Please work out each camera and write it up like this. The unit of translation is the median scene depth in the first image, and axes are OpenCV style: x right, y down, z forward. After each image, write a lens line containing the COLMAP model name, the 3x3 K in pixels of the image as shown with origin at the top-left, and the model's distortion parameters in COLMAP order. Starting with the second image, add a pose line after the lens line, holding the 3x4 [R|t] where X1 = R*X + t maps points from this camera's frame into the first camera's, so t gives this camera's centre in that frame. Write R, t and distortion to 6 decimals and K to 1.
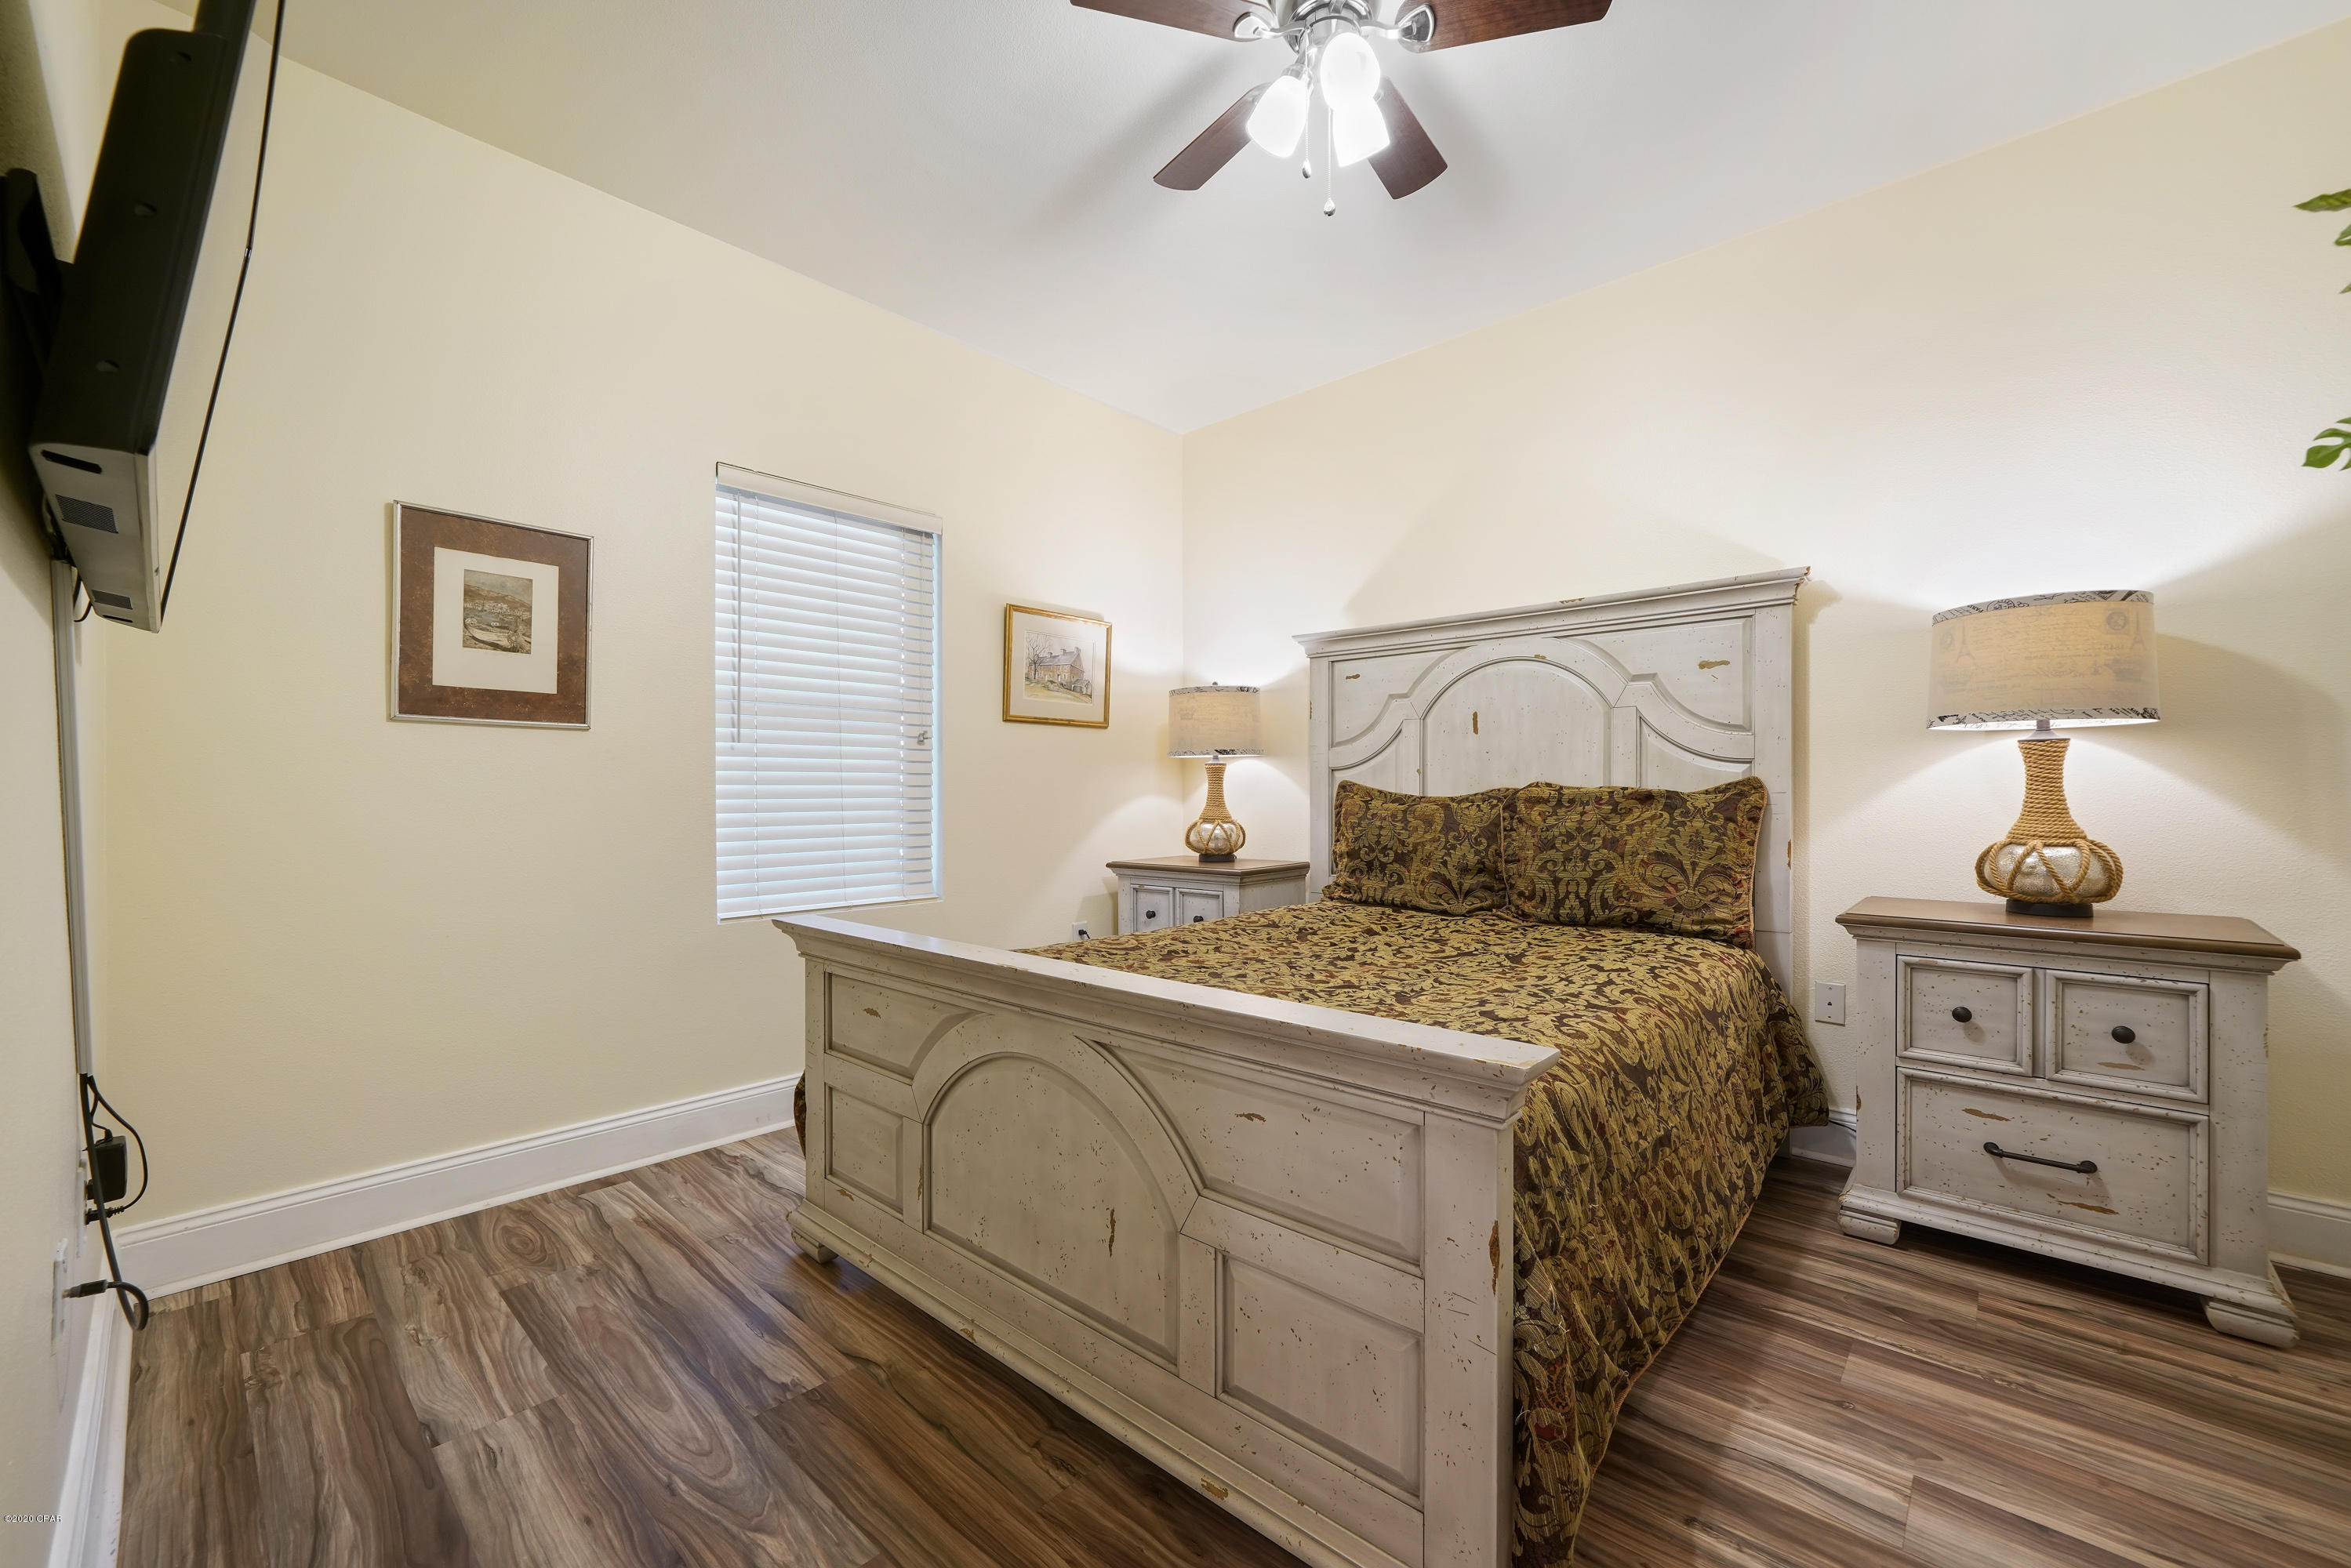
lens RADIAL K [[926.8, 0, 1176.0], [0, 926.8, 791.9], [0, 0, 1]] dist [-0.002192, 0.000282]
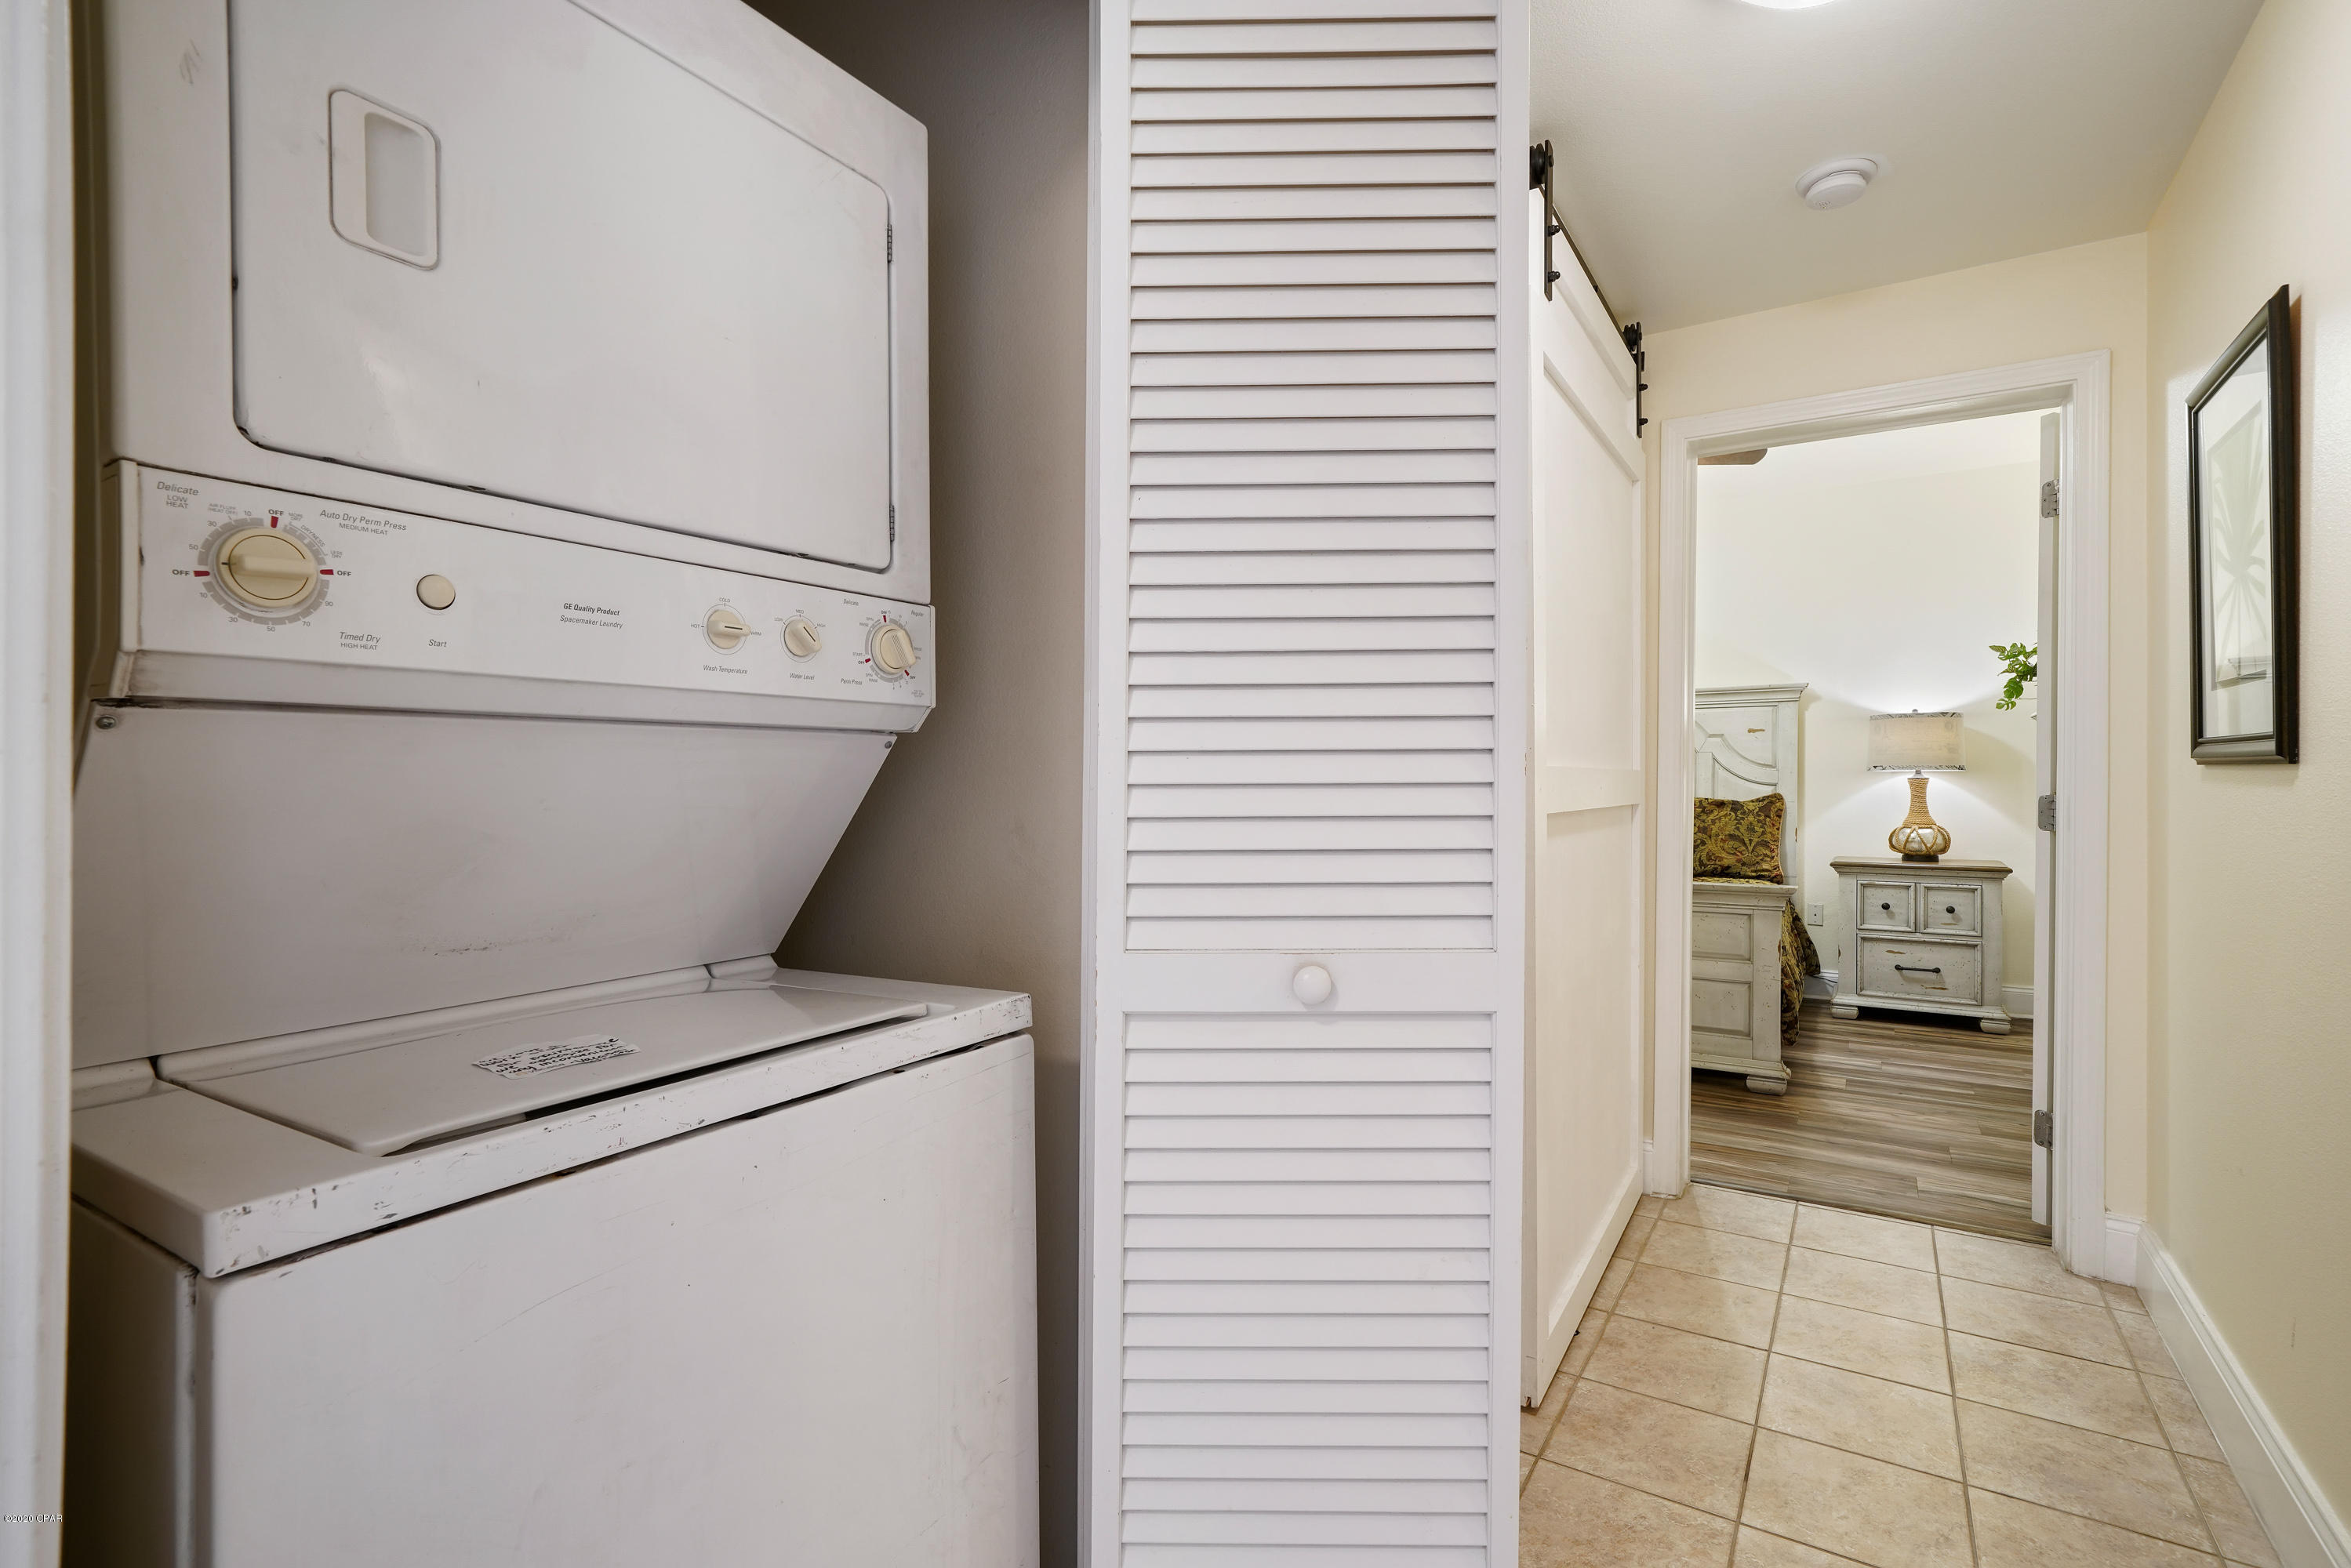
lens RADIAL K [[1078.3, 0, 1175.2], [0, 1078.3, 783.9], [0, 0, 1]] dist [0.001964, 0.000020]
pose [[0.985865, 0.002919, 0.167518, -1.156013], [-0.002597, 0.999994, -0.002146, -0.033657], [-0.167523, 0.001681, 0.985867, -1.153792]]
